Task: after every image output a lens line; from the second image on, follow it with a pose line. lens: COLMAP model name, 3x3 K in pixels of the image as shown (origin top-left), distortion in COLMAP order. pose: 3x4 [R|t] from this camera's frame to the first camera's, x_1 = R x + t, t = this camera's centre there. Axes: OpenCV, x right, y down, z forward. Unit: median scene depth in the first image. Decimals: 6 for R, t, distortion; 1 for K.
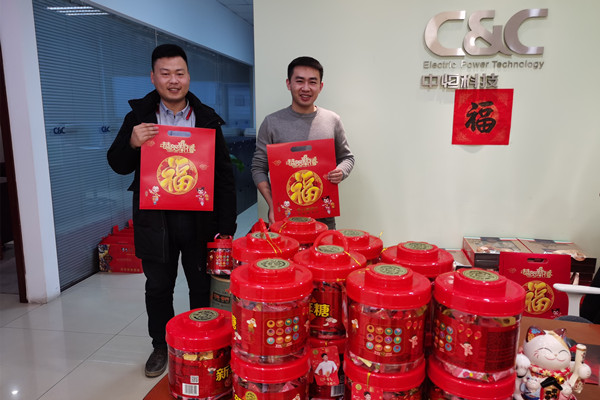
lens RADIAL K [[464.6, 0, 300.0], [0, 464.6, 200.0], [0, 0, 1]] dist [-0.001436, -0.000981]
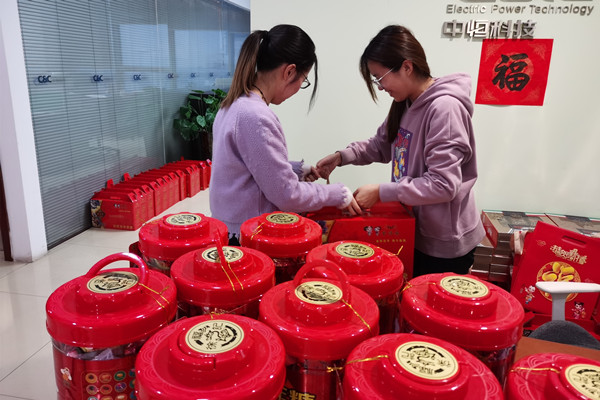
lens RADIAL K [[462.4, 0, 286.1], [0, 462.4, 187.2], [0, 0, 1]] dist [-0.001113, -0.005887]
pose [[0.998957, 0.025973, -0.037563, 0.011538], [-0.023073, 0.996865, 0.075682, -0.021798], [0.039411, -0.074736, 0.996424, 0.117654]]
